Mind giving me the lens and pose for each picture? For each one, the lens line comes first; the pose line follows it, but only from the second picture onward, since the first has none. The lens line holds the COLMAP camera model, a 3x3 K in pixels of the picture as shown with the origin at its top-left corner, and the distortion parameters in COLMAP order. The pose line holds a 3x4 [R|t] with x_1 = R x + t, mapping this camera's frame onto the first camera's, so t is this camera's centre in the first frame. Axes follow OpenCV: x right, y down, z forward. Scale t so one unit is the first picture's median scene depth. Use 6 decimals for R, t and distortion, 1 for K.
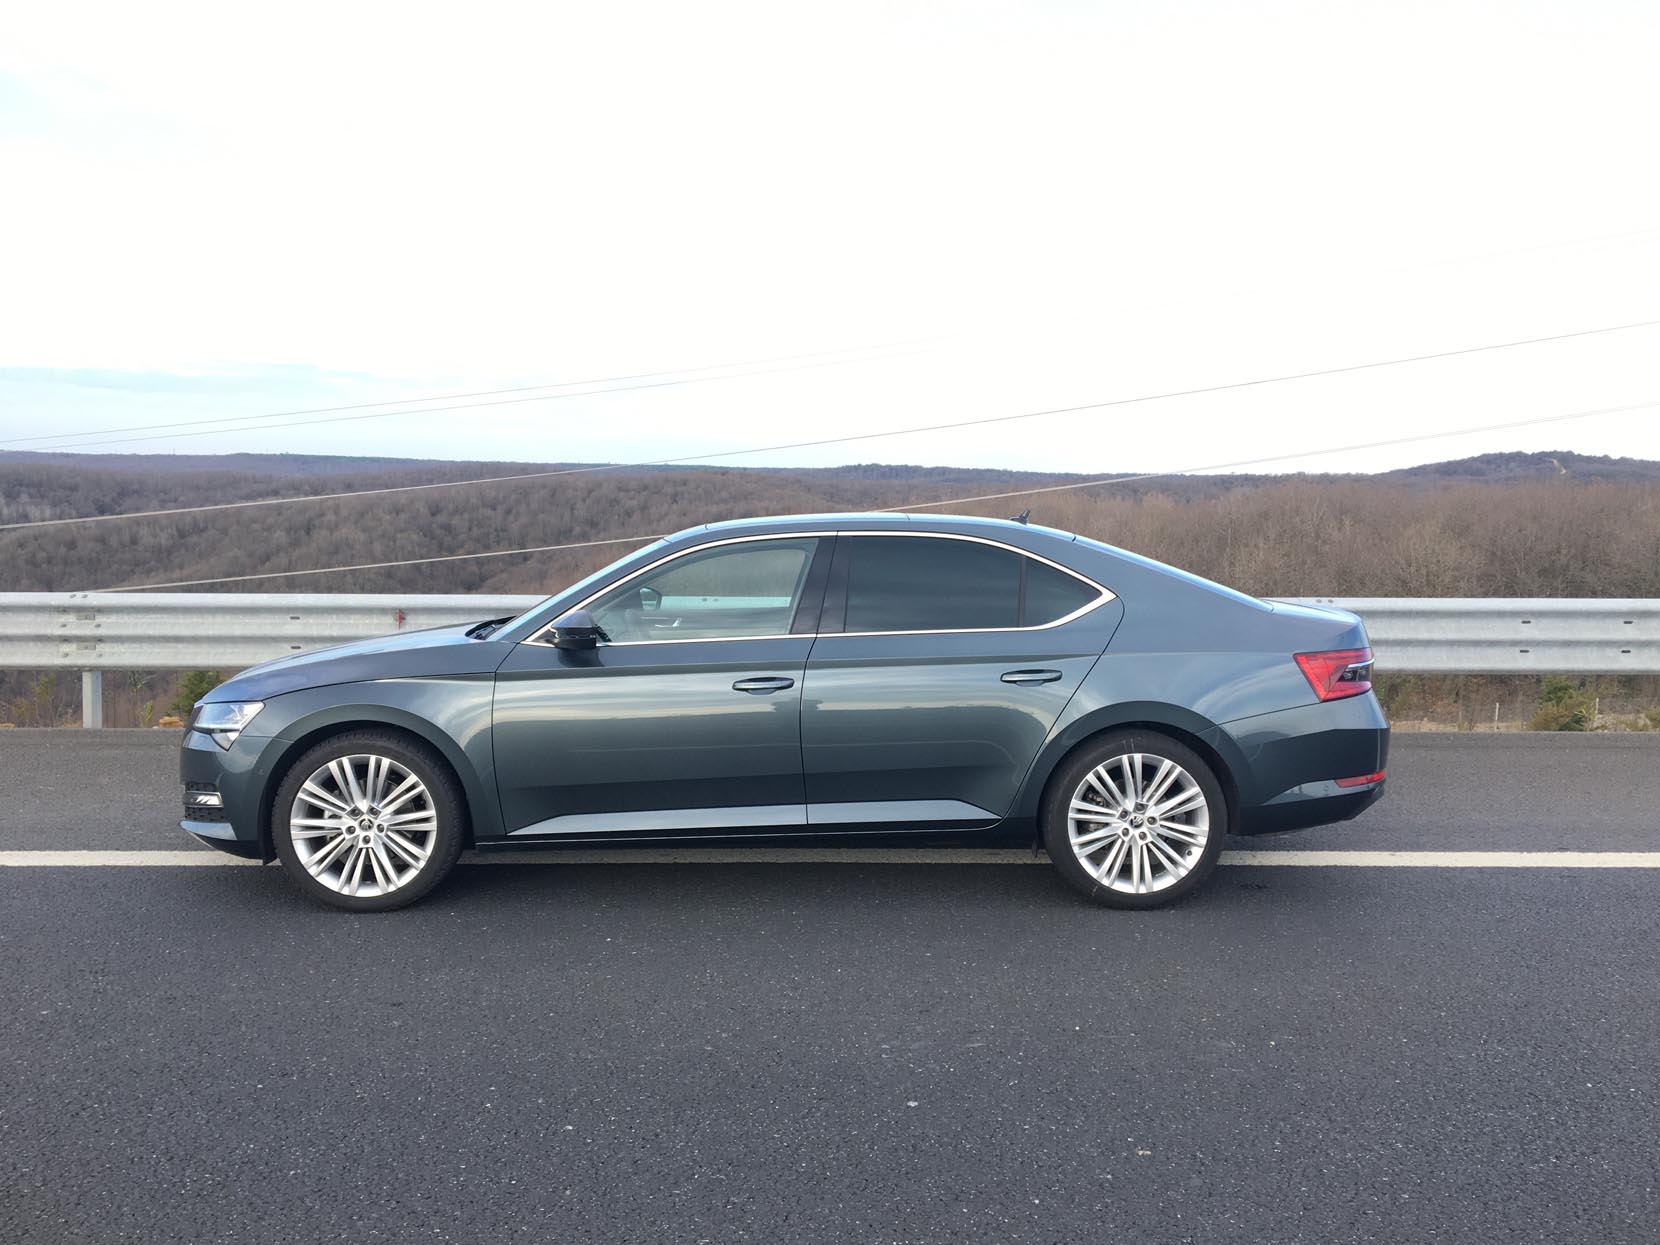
lens RADIAL K [[1428.3, 0, 833.2], [0, 1428.3, 625.6], [0, 0, 1]] dist [0.103684, -0.146792]
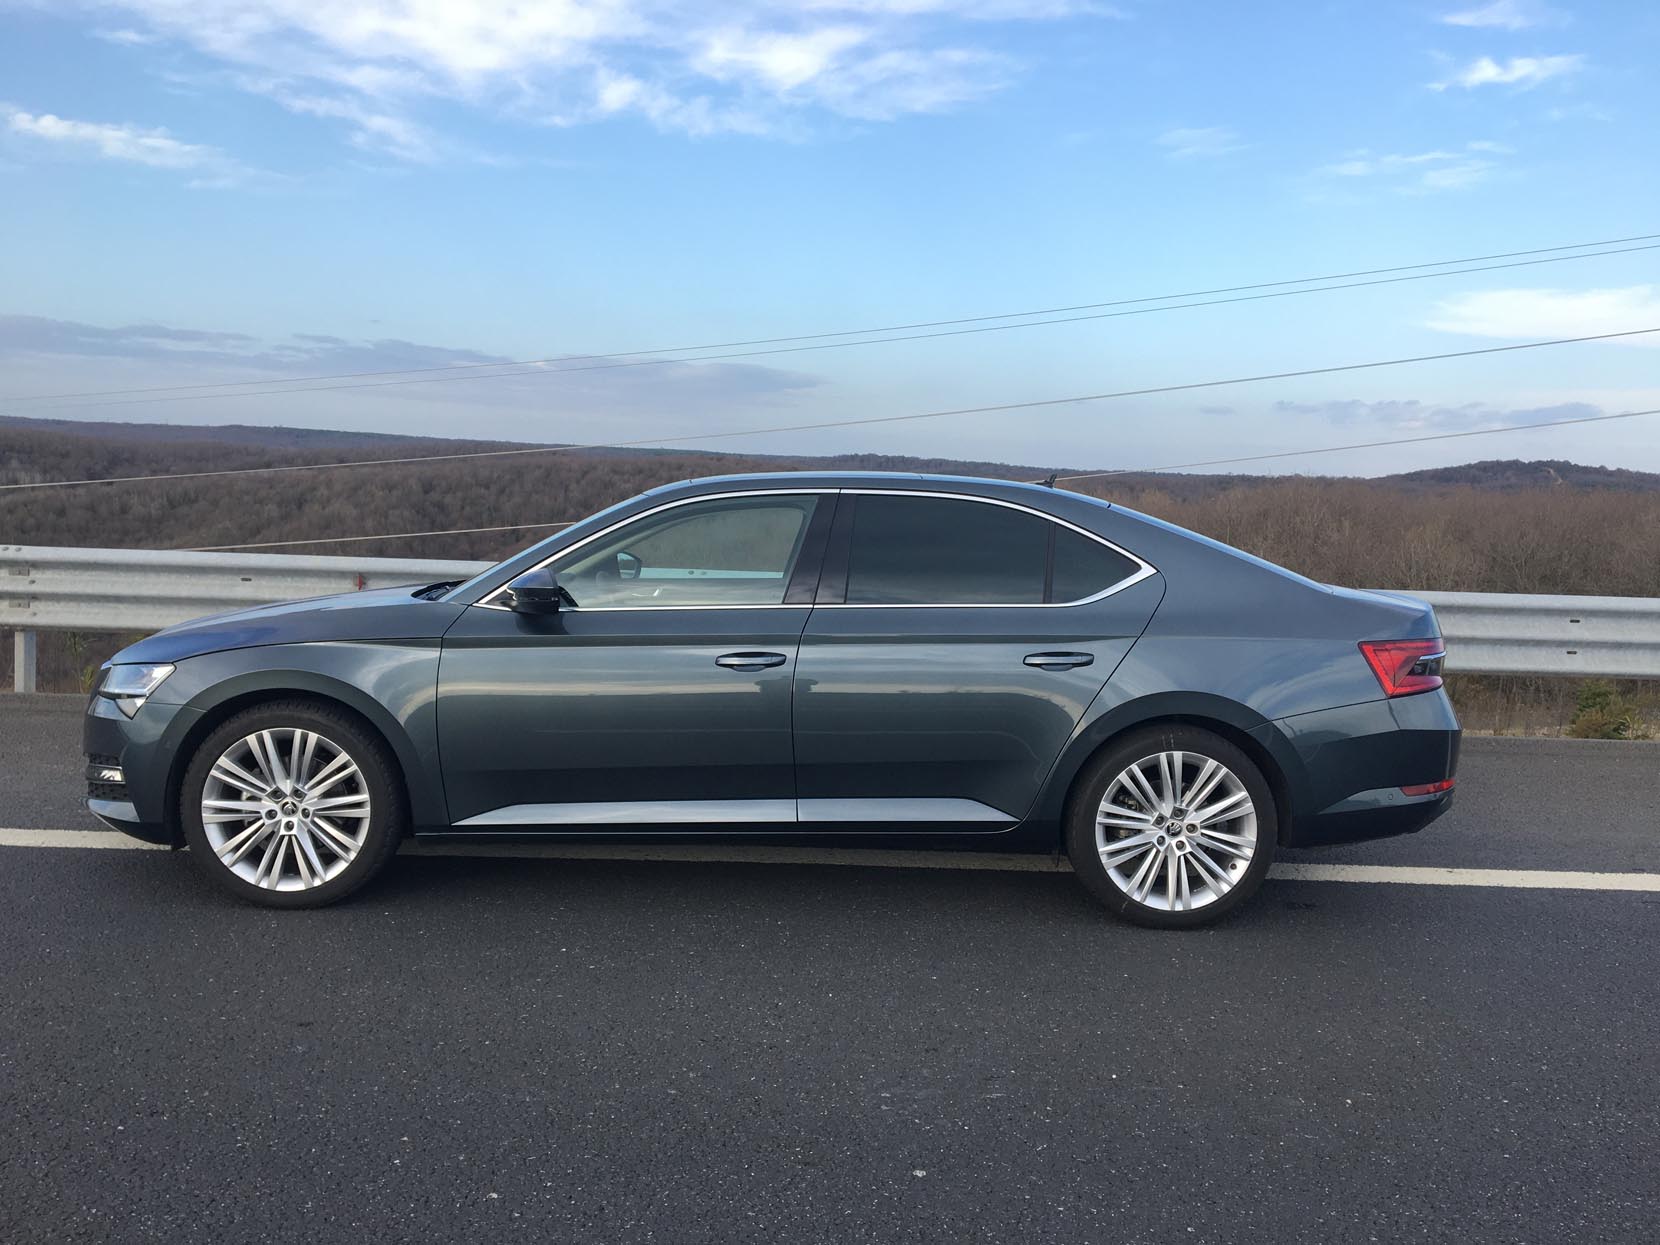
lens RADIAL K [[1414.2, 0, 830.0], [0, 1414.2, 622.5], [0, 0, 1]] dist [0.099828, -0.139720]
pose [[0.999611, 0.027573, 0.004080, -0.004823], [-0.027588, 0.999612, 0.003852, 0.013217], [-0.003972, -0.003963, 0.999984, 0.133386]]
